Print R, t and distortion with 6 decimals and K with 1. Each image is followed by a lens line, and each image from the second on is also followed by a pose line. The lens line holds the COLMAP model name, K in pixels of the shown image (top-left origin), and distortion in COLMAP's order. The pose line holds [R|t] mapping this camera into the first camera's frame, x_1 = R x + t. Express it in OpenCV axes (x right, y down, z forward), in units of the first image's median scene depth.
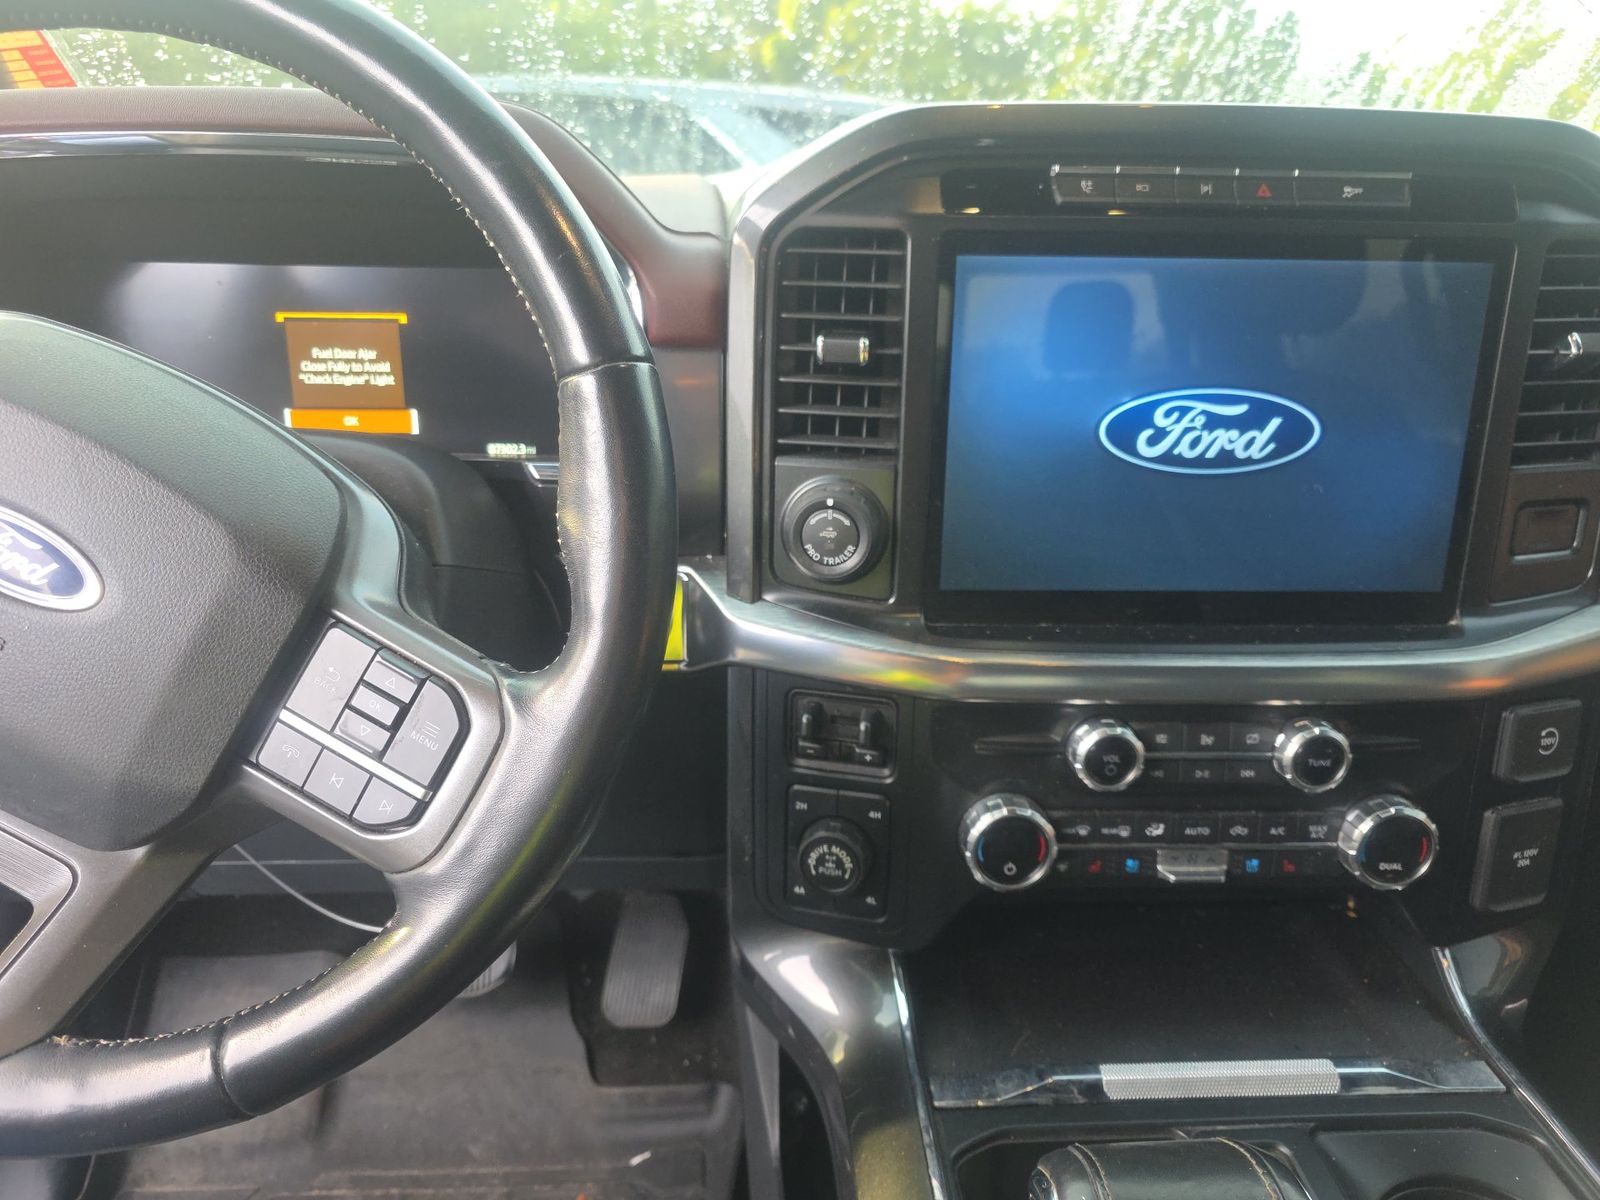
lens RADIAL K [[1080.6, 0, 789.1], [0, 1080.6, 603.6], [0, 0, 1]] dist [0.047519, -0.037041]
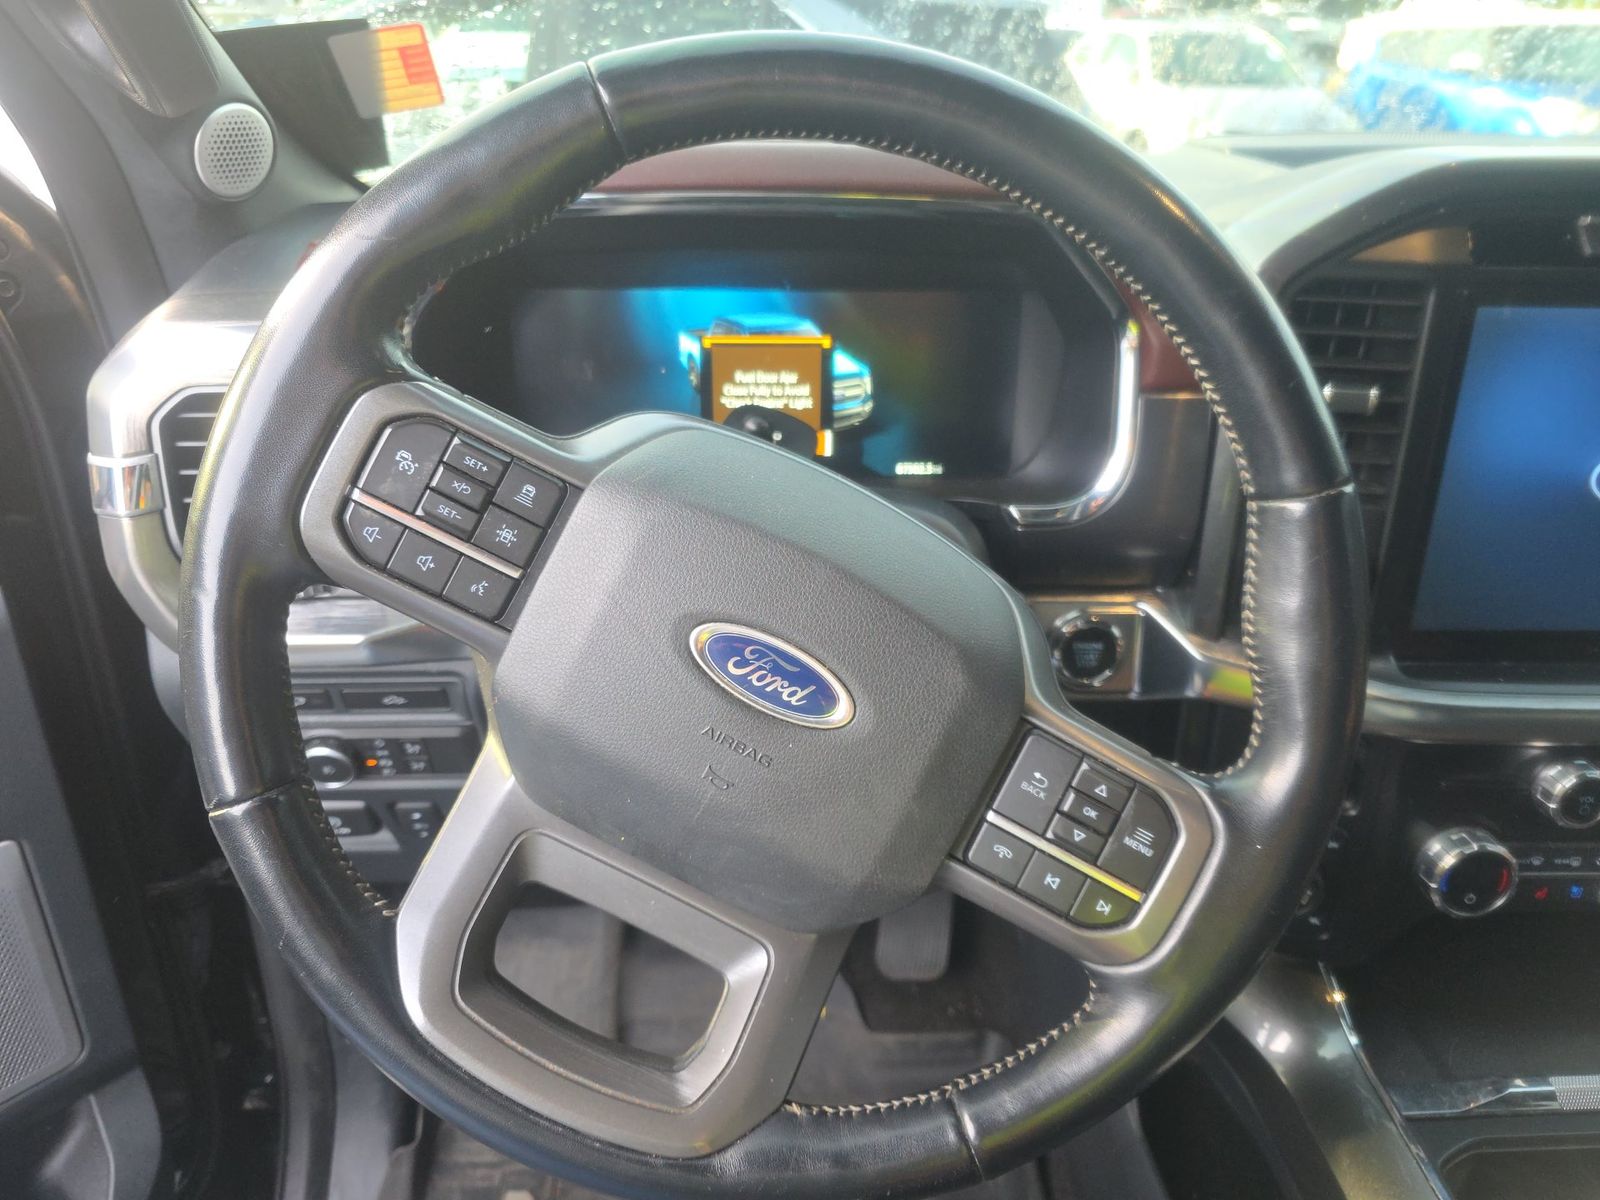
lens RADIAL K [[1080.6, 0, 792.4], [0, 1080.6, 599.2], [0, 0, 1]] dist [0.047519, -0.037041]
pose [[0.999993, 0.001882, -0.003247, -0.383118], [-0.001556, 0.995214, 0.097705, -0.123943], [0.003415, -0.097699, 0.995210, -0.019879]]
